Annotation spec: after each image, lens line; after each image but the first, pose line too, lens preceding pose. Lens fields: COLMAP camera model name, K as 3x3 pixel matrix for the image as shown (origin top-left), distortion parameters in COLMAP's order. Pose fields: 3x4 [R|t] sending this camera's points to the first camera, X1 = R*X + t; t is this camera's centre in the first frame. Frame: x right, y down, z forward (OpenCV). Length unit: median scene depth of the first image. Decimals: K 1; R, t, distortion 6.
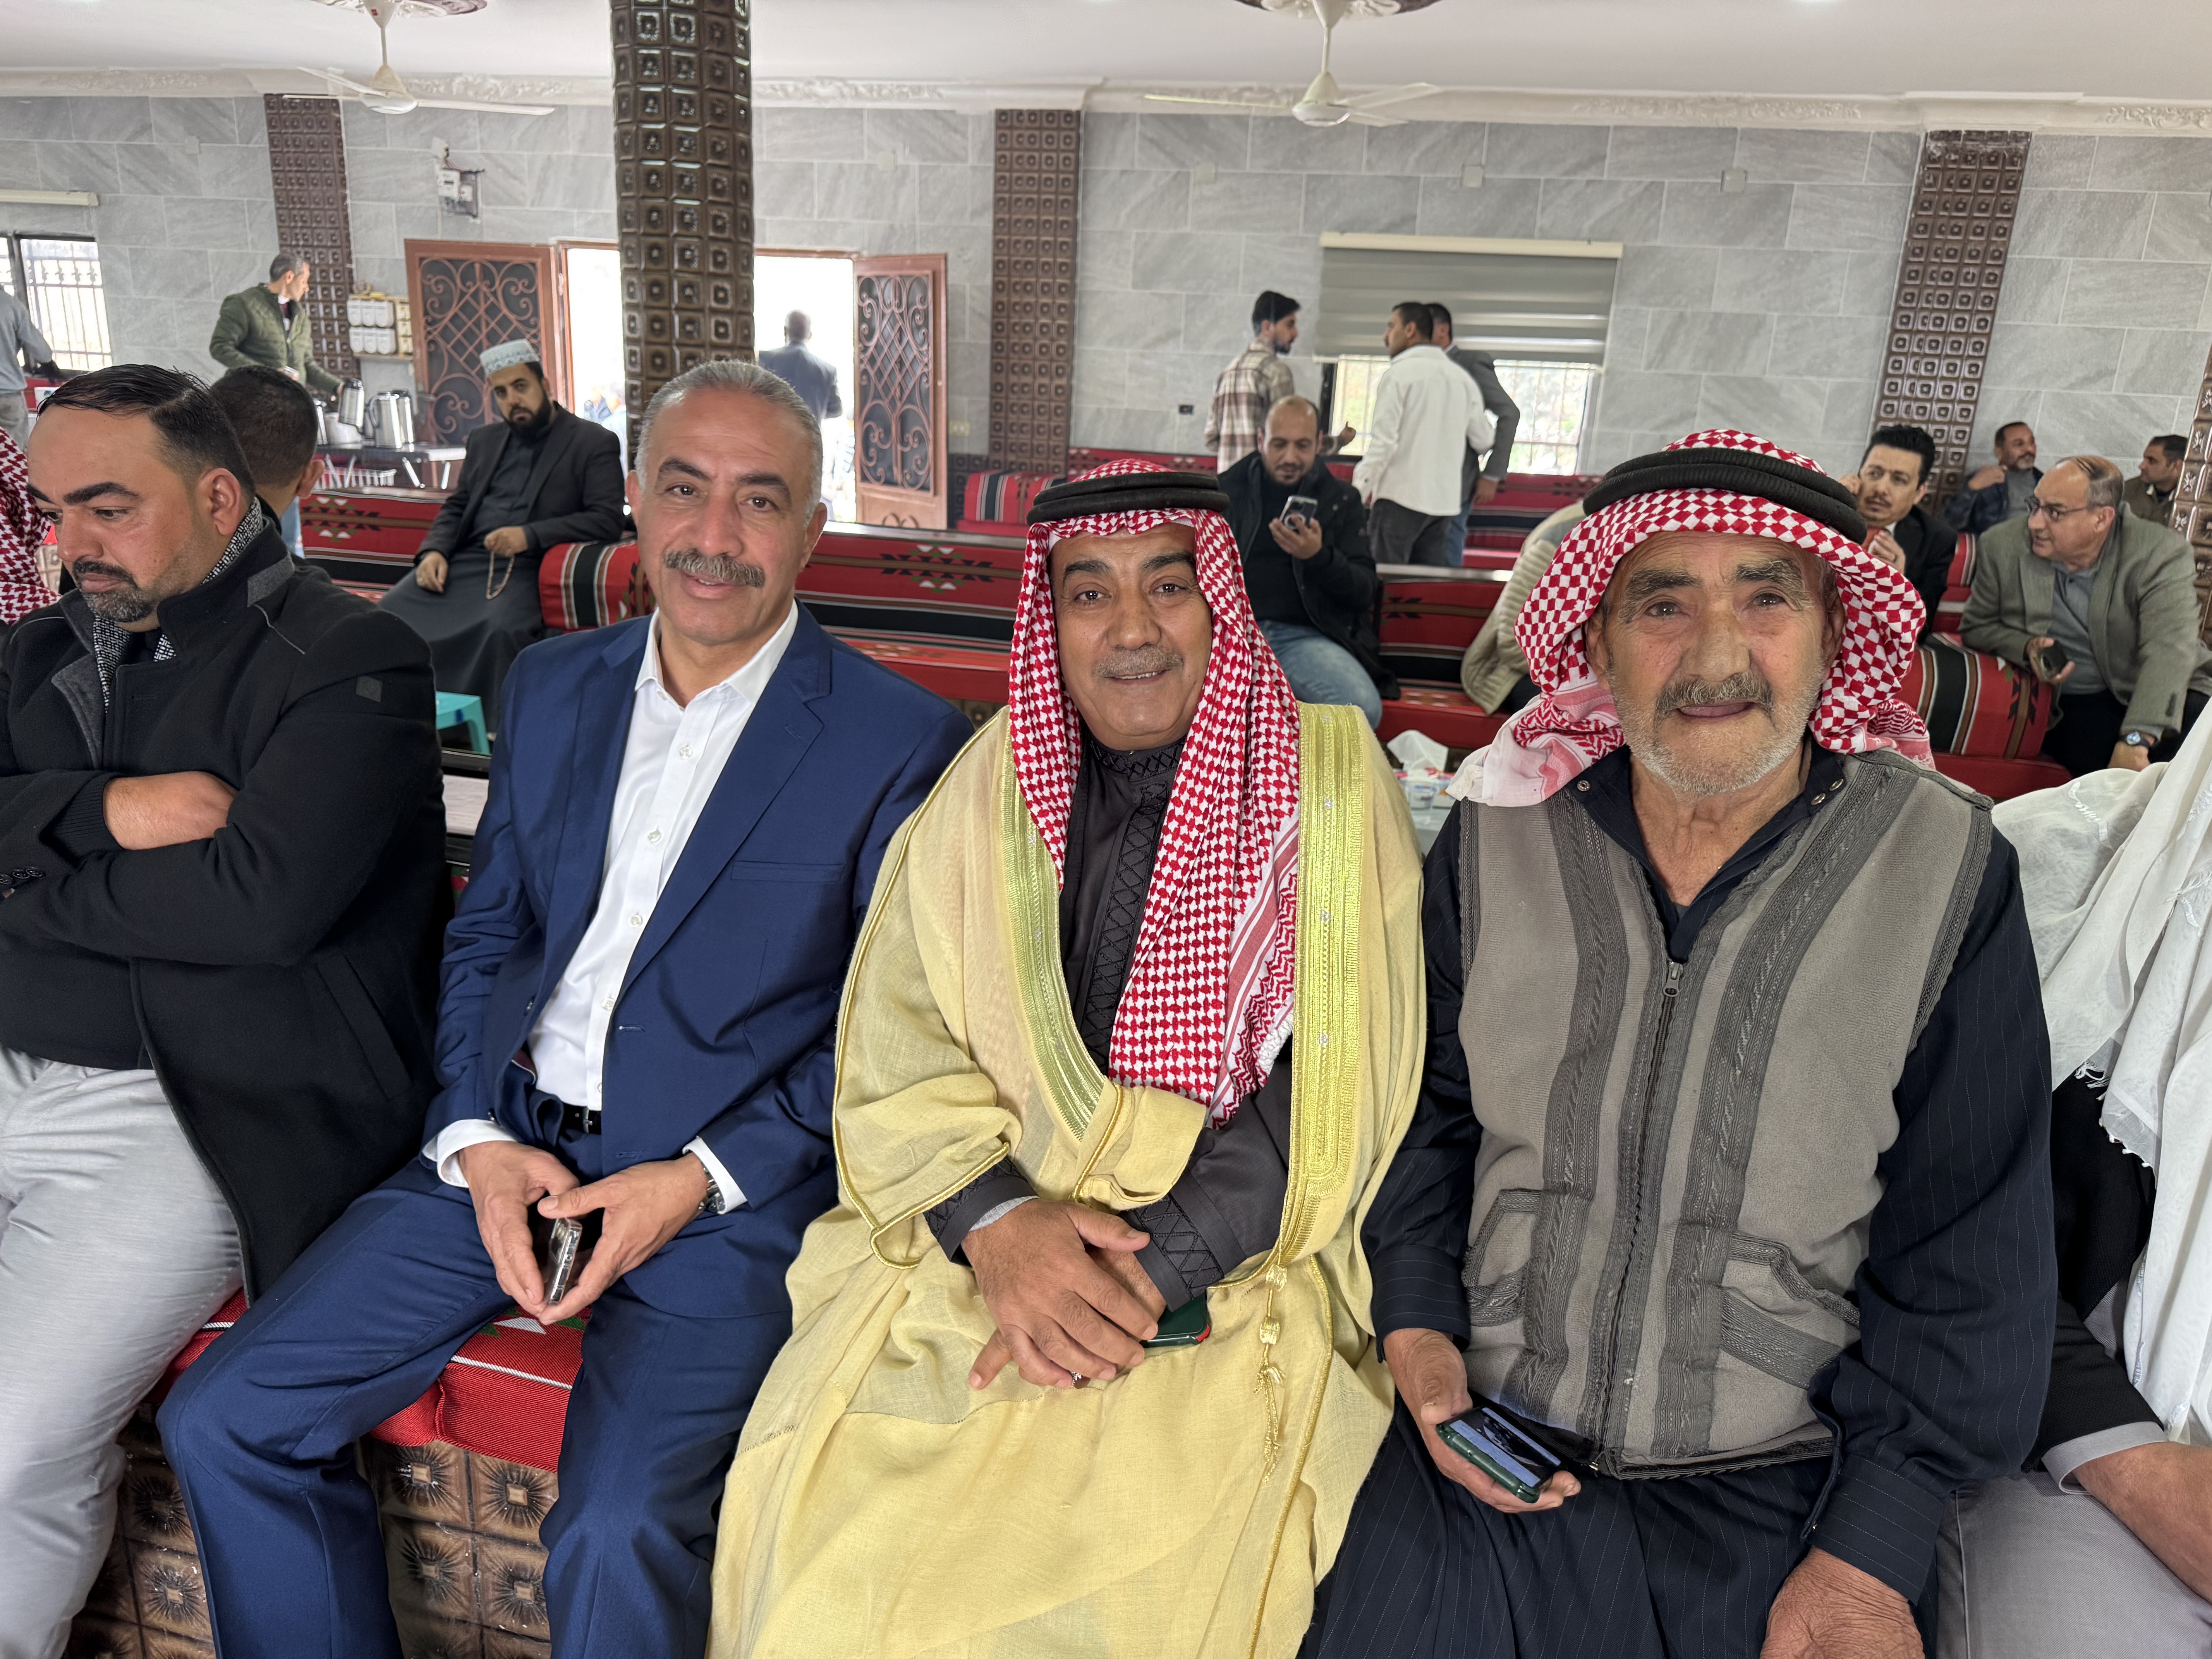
lens RADIAL K [[1534.8, 0, 1106.5], [0, 1534.8, 796.6], [0, 0, 1]] dist [-0.005432, -0.028987]
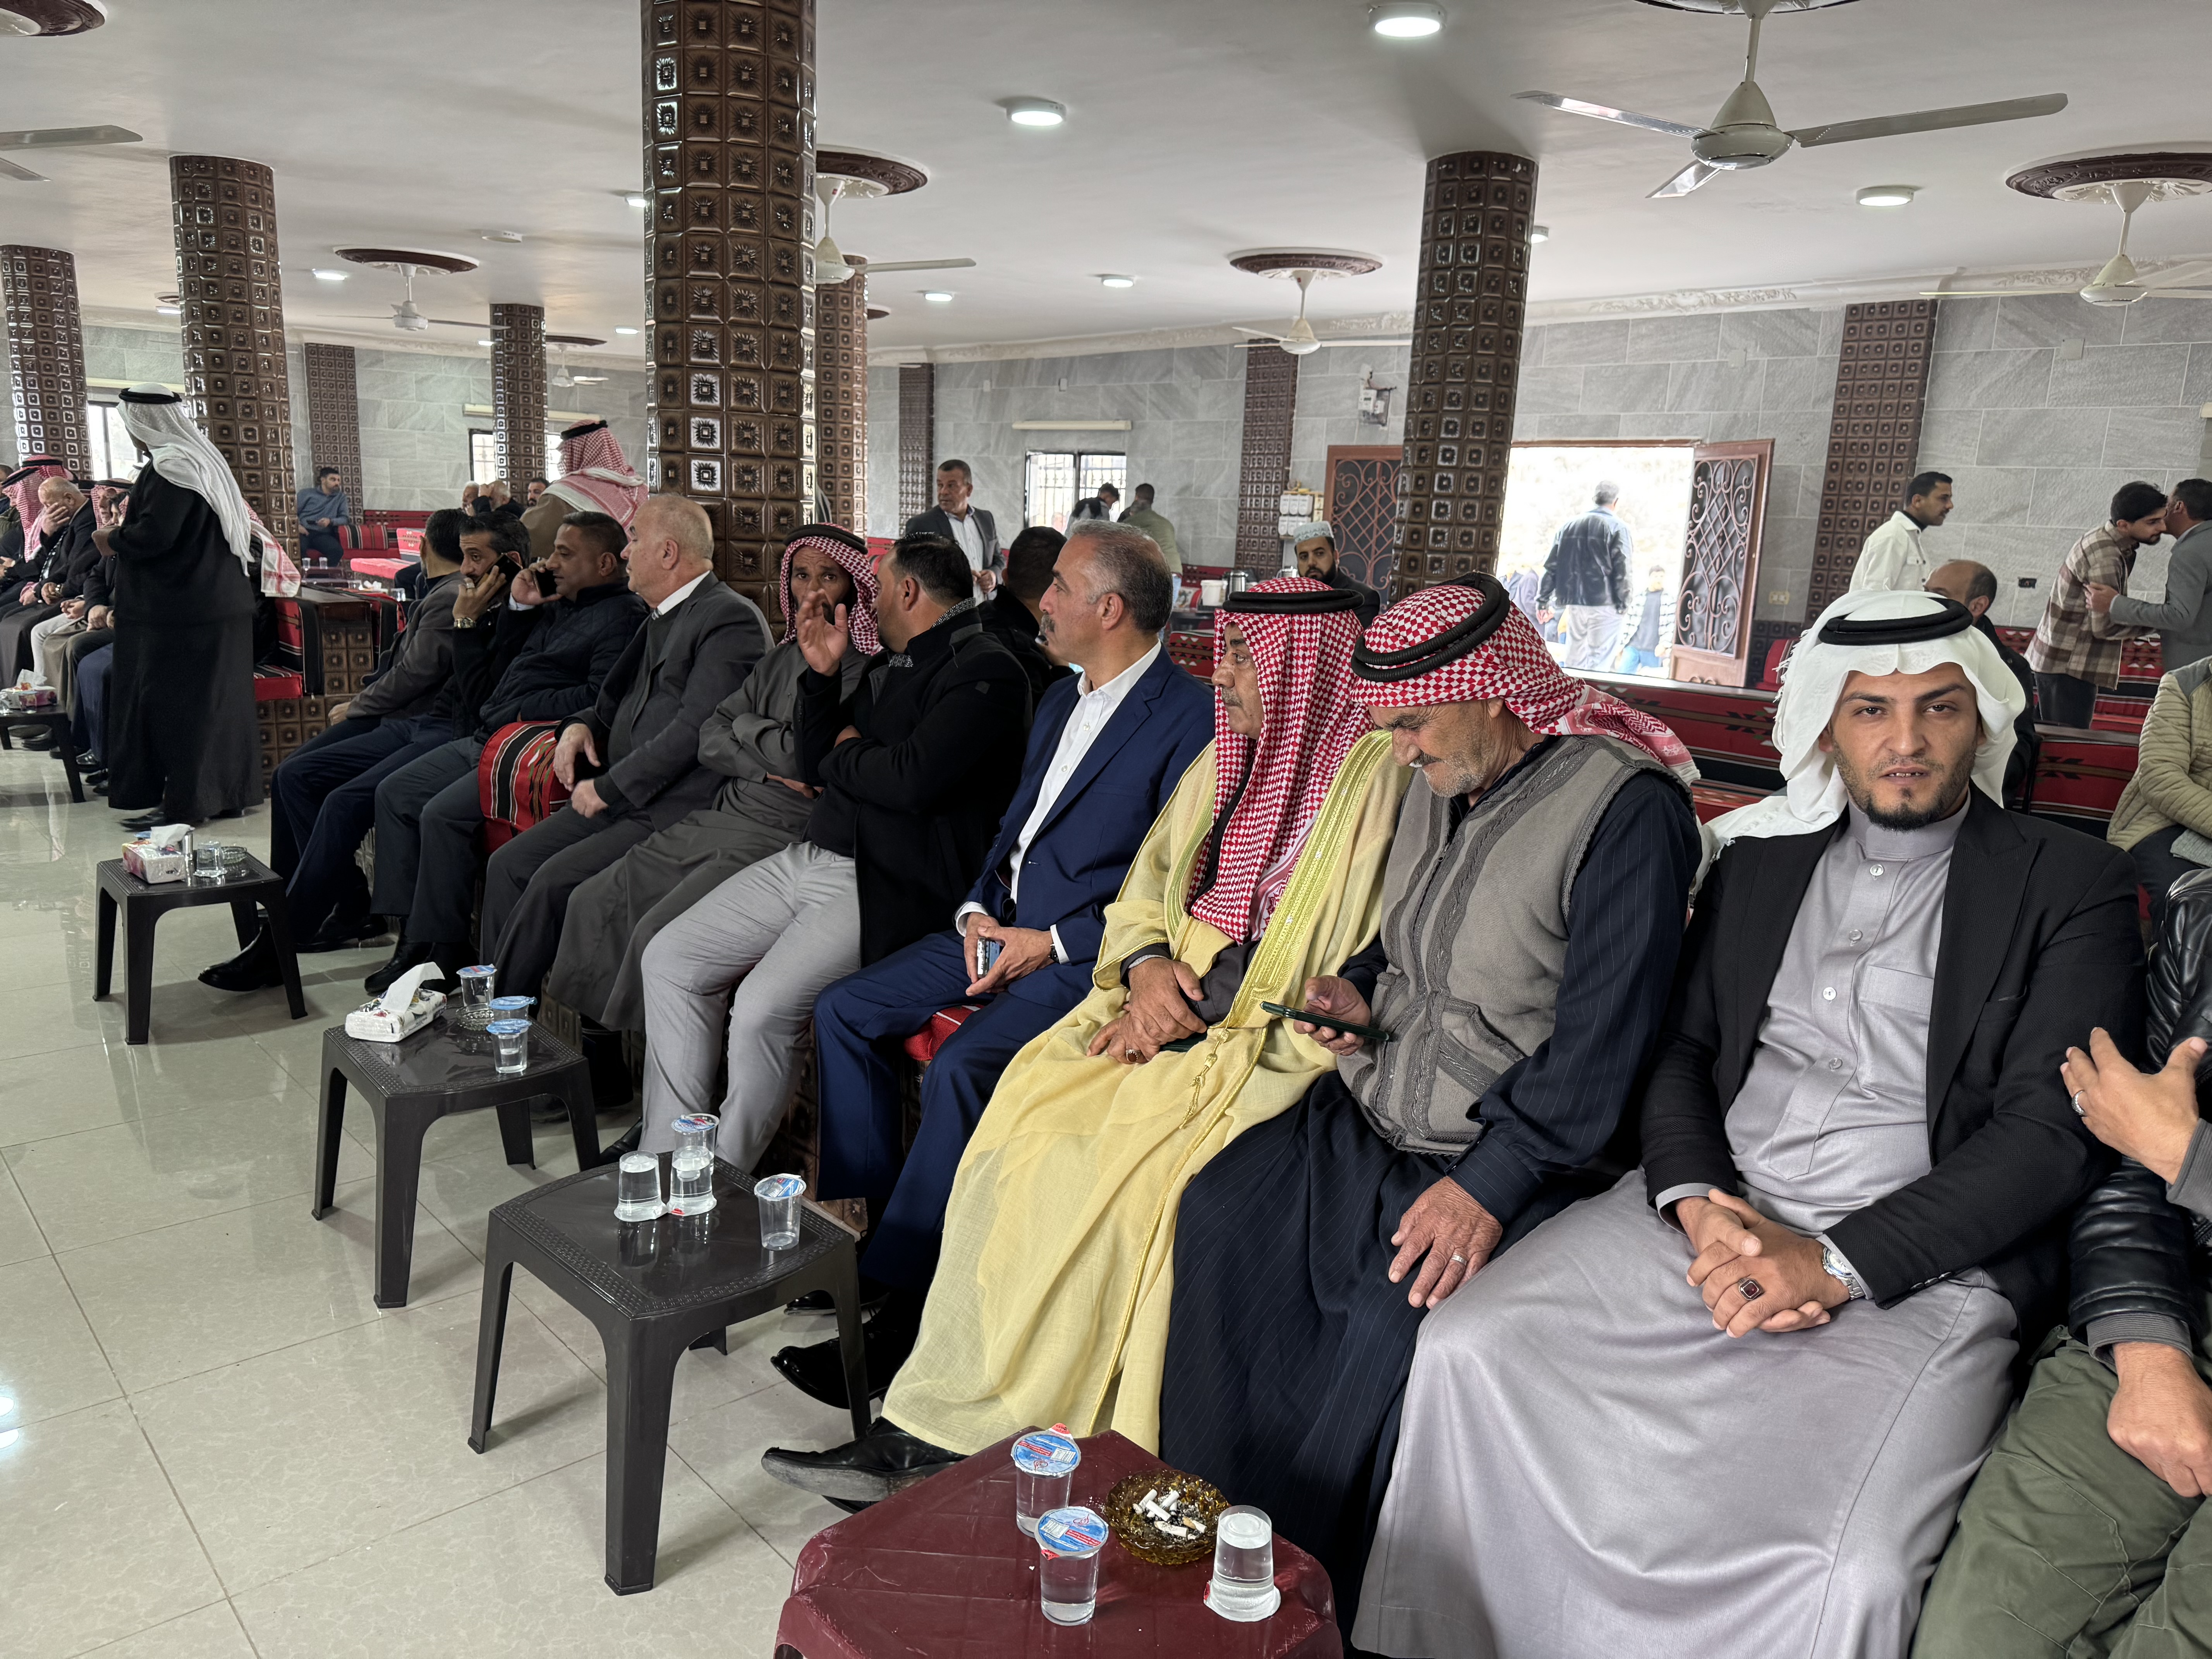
lens RADIAL K [[1509.8, 0, 1115.3], [0, 1509.8, 825.7], [0, 0, 1]] dist [-0.121518, 0.038746]
pose [[0.824813, 0.082132, -0.559408, 0.100977], [-0.131238, 0.990182, -0.048124, 0.021631], [0.549964, 0.113109, 0.827494, -0.064622]]
